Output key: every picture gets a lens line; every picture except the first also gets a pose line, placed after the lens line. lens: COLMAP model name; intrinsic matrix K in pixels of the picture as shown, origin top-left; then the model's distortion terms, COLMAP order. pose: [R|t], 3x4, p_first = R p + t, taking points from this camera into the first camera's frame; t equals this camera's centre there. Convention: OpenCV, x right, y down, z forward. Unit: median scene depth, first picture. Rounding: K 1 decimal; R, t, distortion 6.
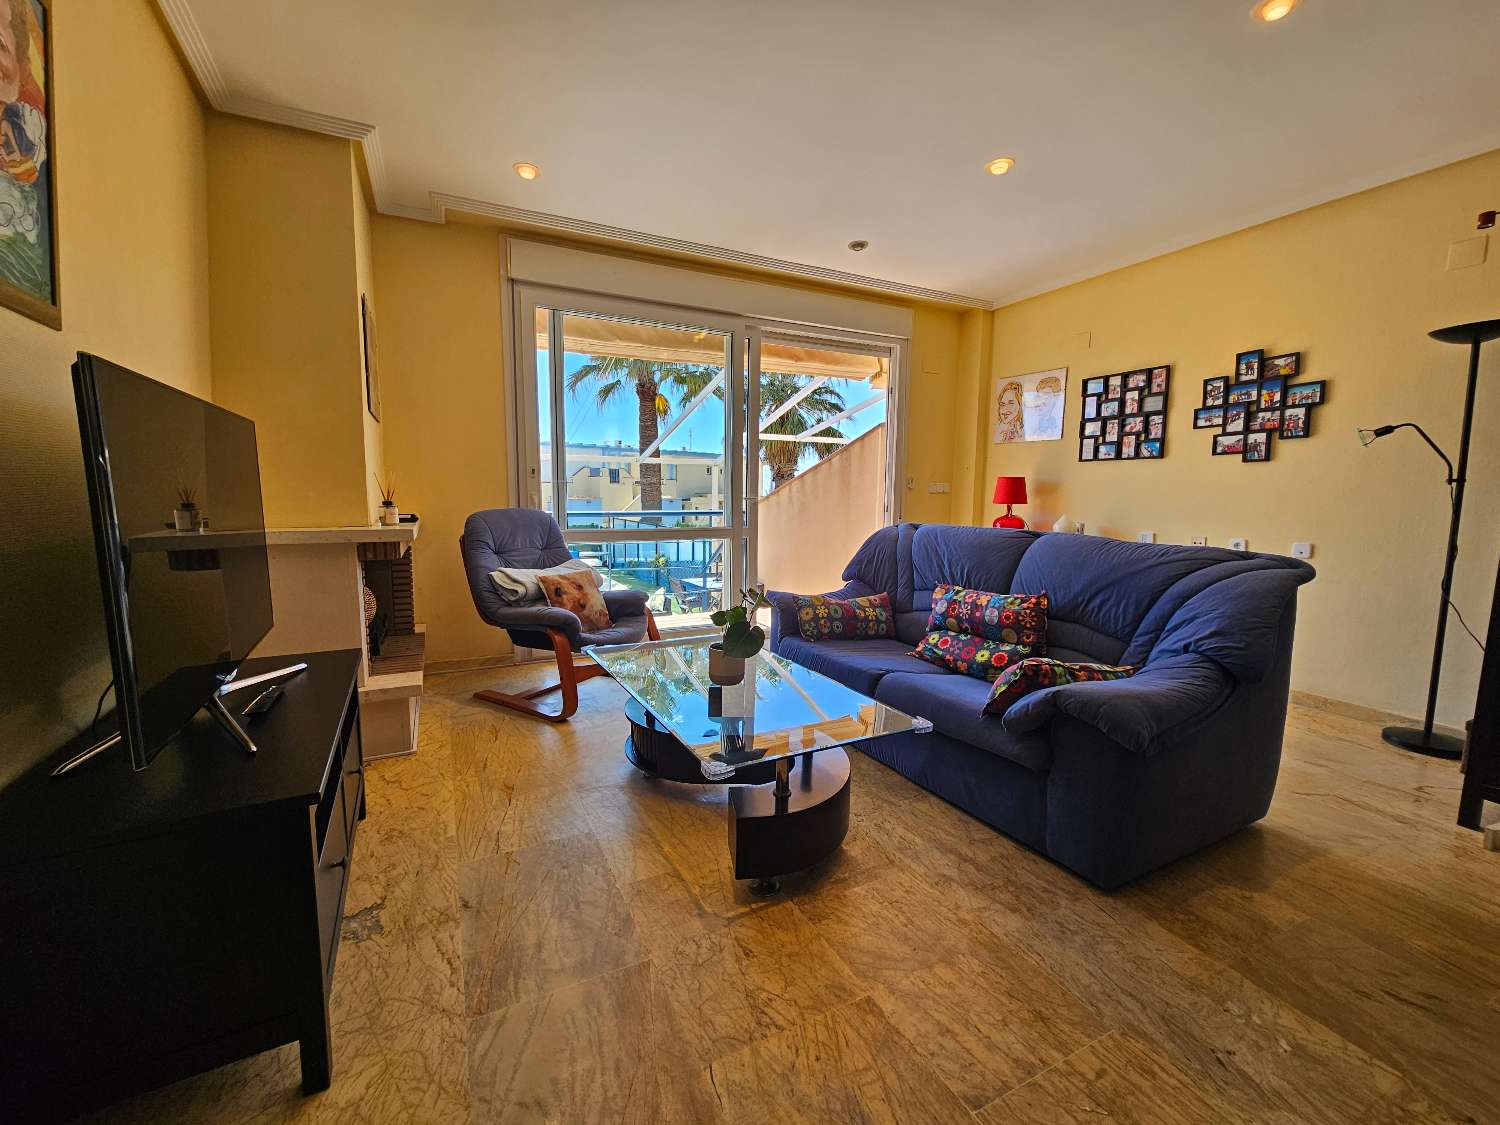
lens RADIAL K [[613.6, 0, 745.4], [0, 613.6, 564.8], [0, 0, 1]] dist [-0.000458, 0.000634]
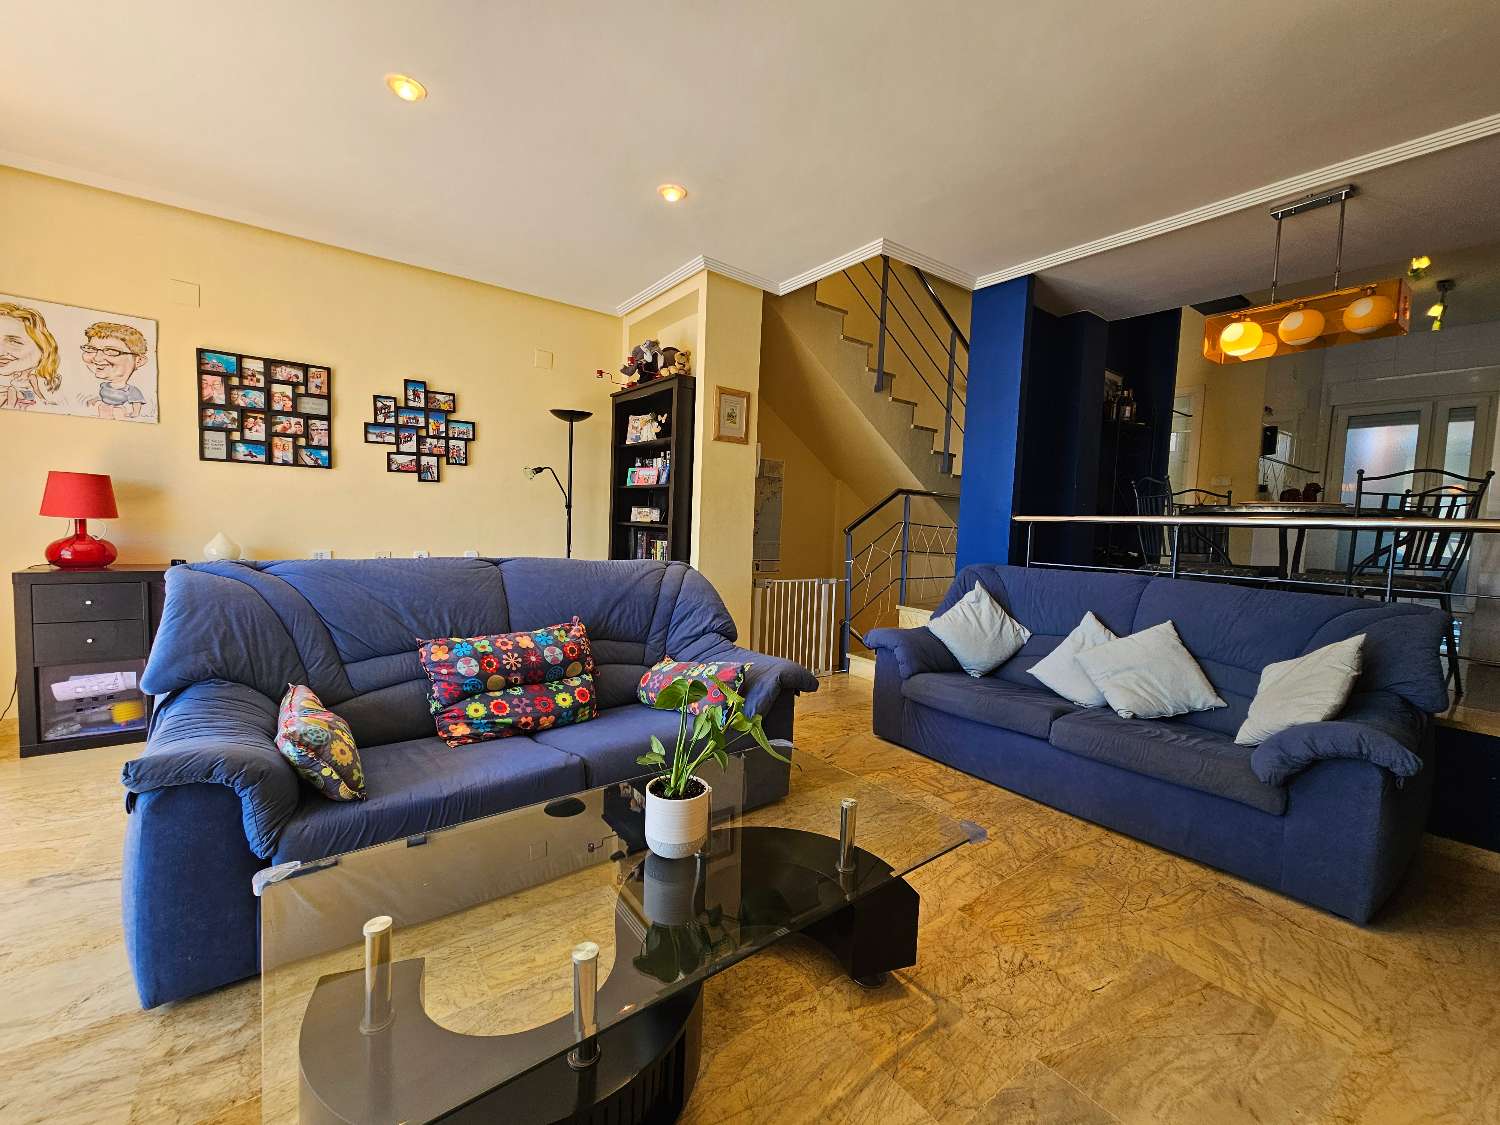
lens RADIAL K [[613.6, 0, 746.2], [0, 613.6, 563.9], [0, 0, 1]] dist [-0.000458, 0.000634]
pose [[-0.178722, -0.084590, 0.980257, -0.366607], [0.079334, 0.991814, 0.100051, -0.082110], [-0.980696, 0.095649, -0.170548, 0.611351]]
